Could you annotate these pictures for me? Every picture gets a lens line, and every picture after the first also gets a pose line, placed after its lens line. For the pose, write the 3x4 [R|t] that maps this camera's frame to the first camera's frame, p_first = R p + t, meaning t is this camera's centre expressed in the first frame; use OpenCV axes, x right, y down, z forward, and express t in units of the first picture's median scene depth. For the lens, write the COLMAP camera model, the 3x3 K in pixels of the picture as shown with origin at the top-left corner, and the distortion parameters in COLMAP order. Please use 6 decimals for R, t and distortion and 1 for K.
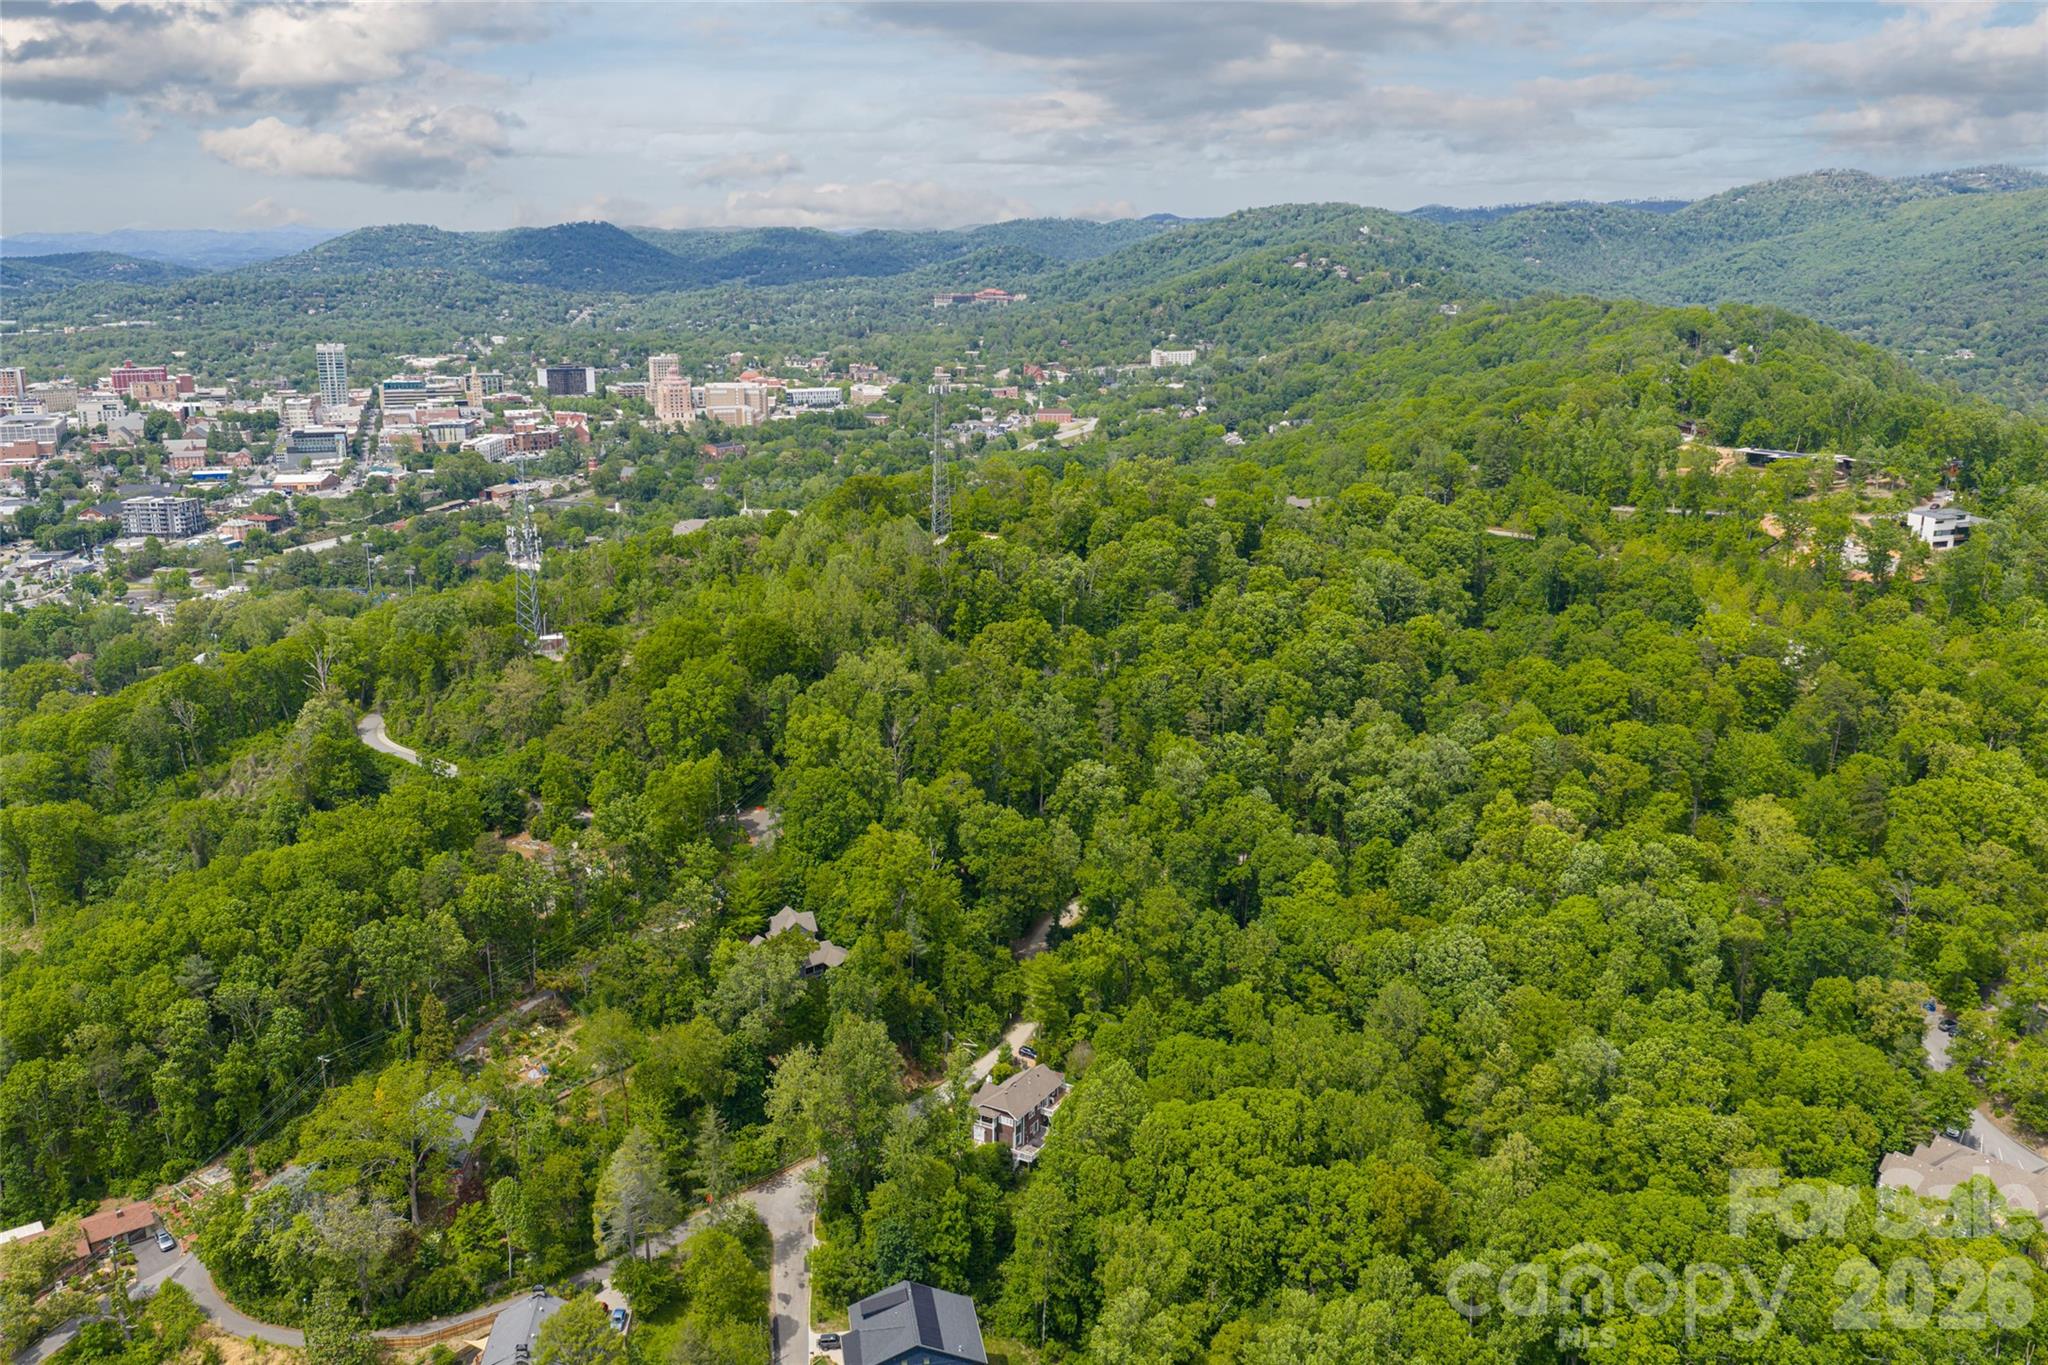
lens RADIAL K [[1650.7, 0, 1023.5], [0, 1650.7, 682.7], [0, 0, 1]] dist [-0.005673, -0.001387]
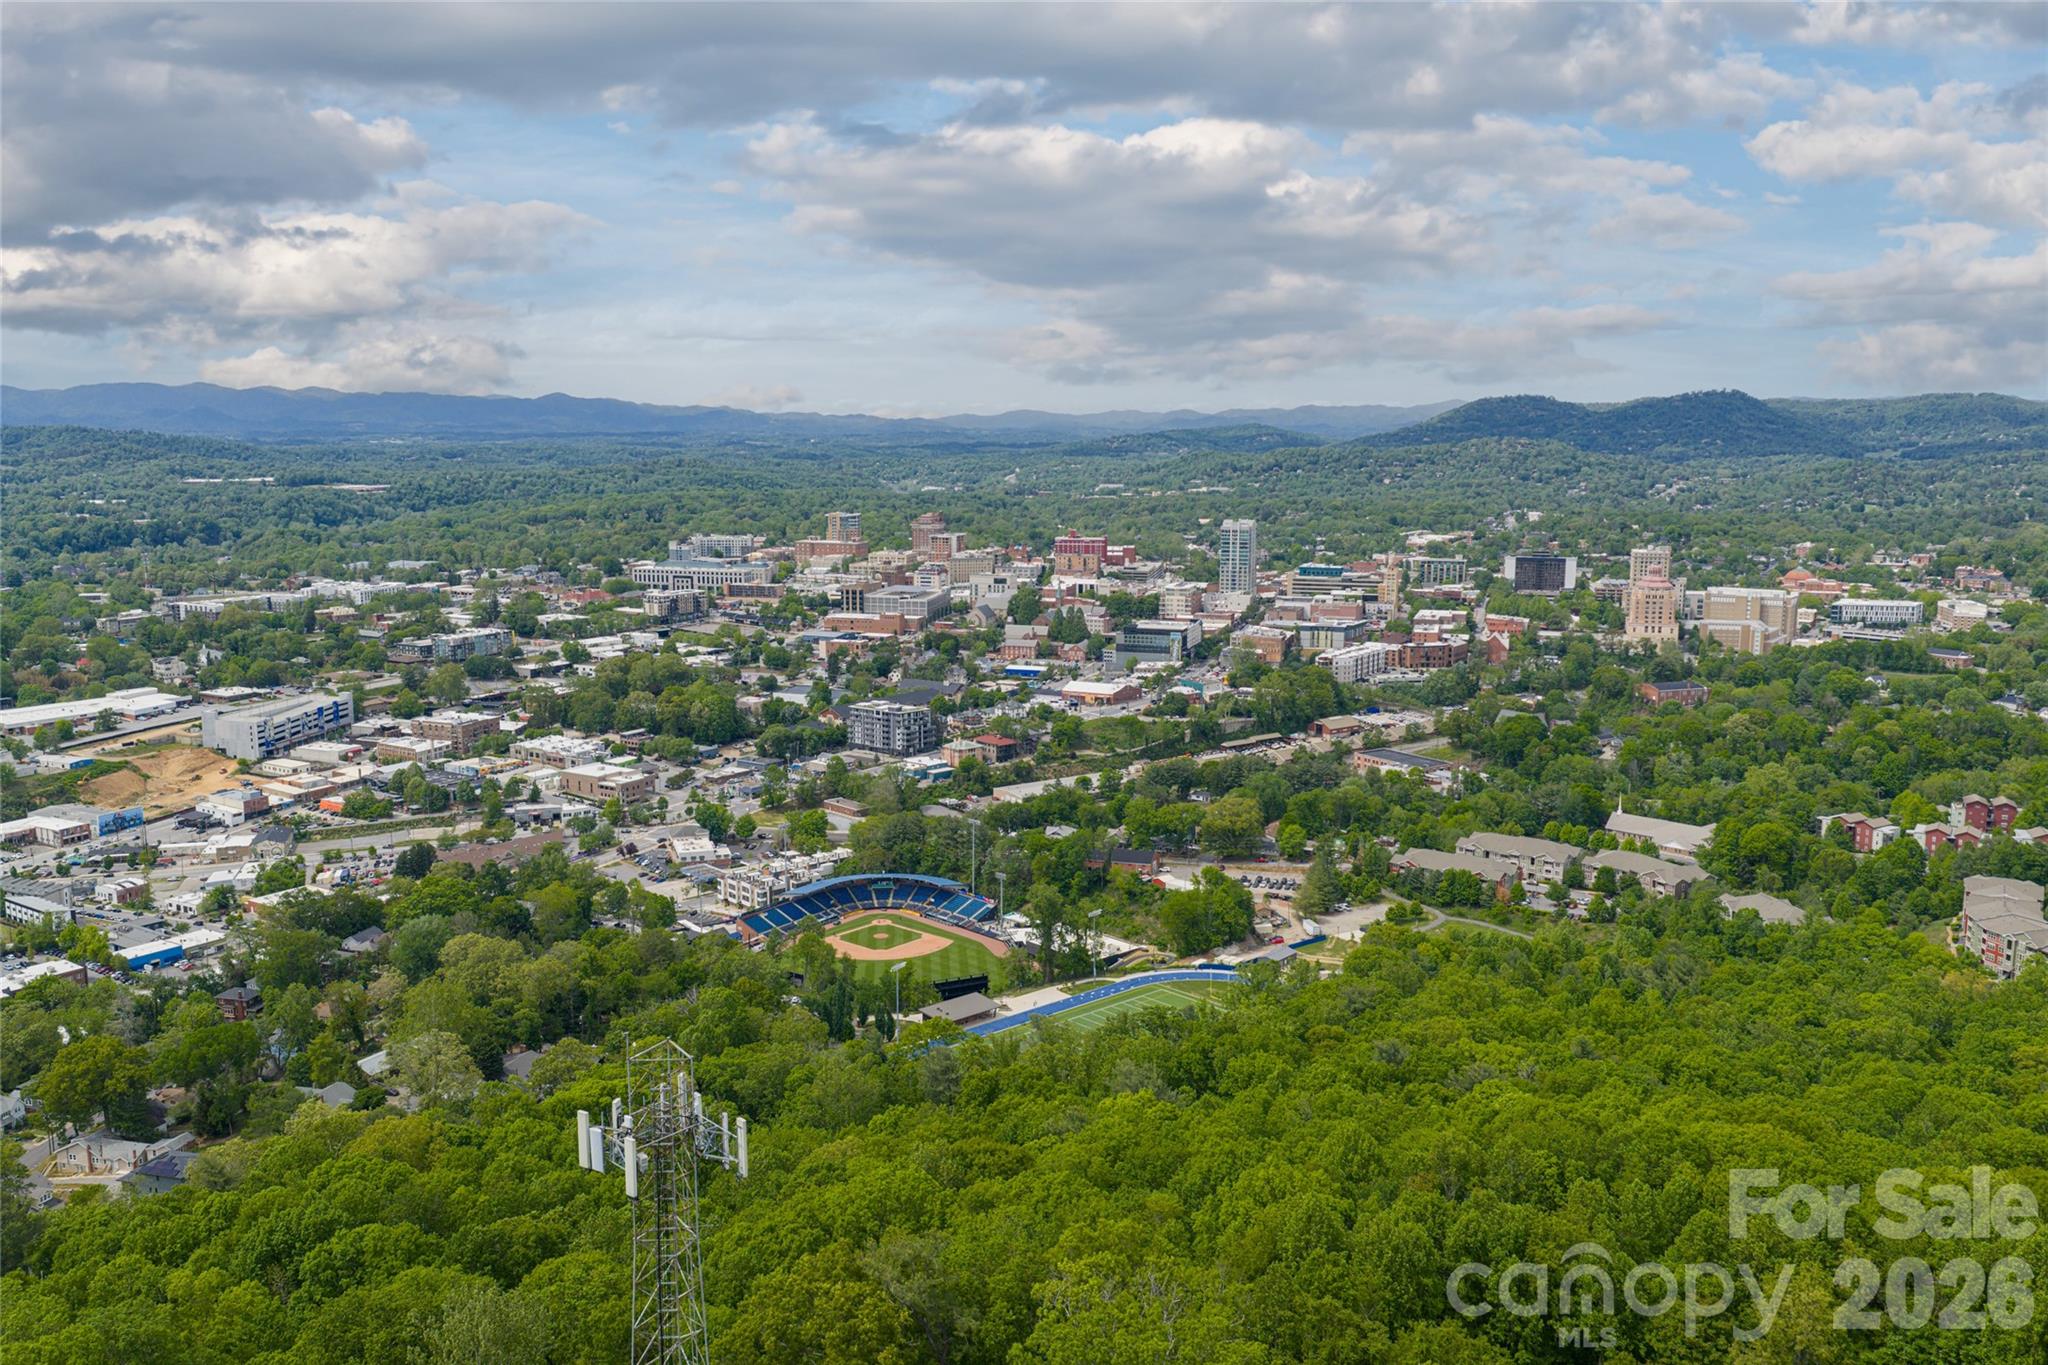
lens RADIAL K [[1650.7, 0, 1024.1], [0, 1650.7, 681.1], [0, 0, 1]] dist [-0.005673, -0.001387]
pose [[0.791198, 0.088788, -0.605081, 0.014244], [-0.149604, 0.987444, -0.050725, -0.058139], [0.592980, 0.130656, 0.794547, 0.244966]]
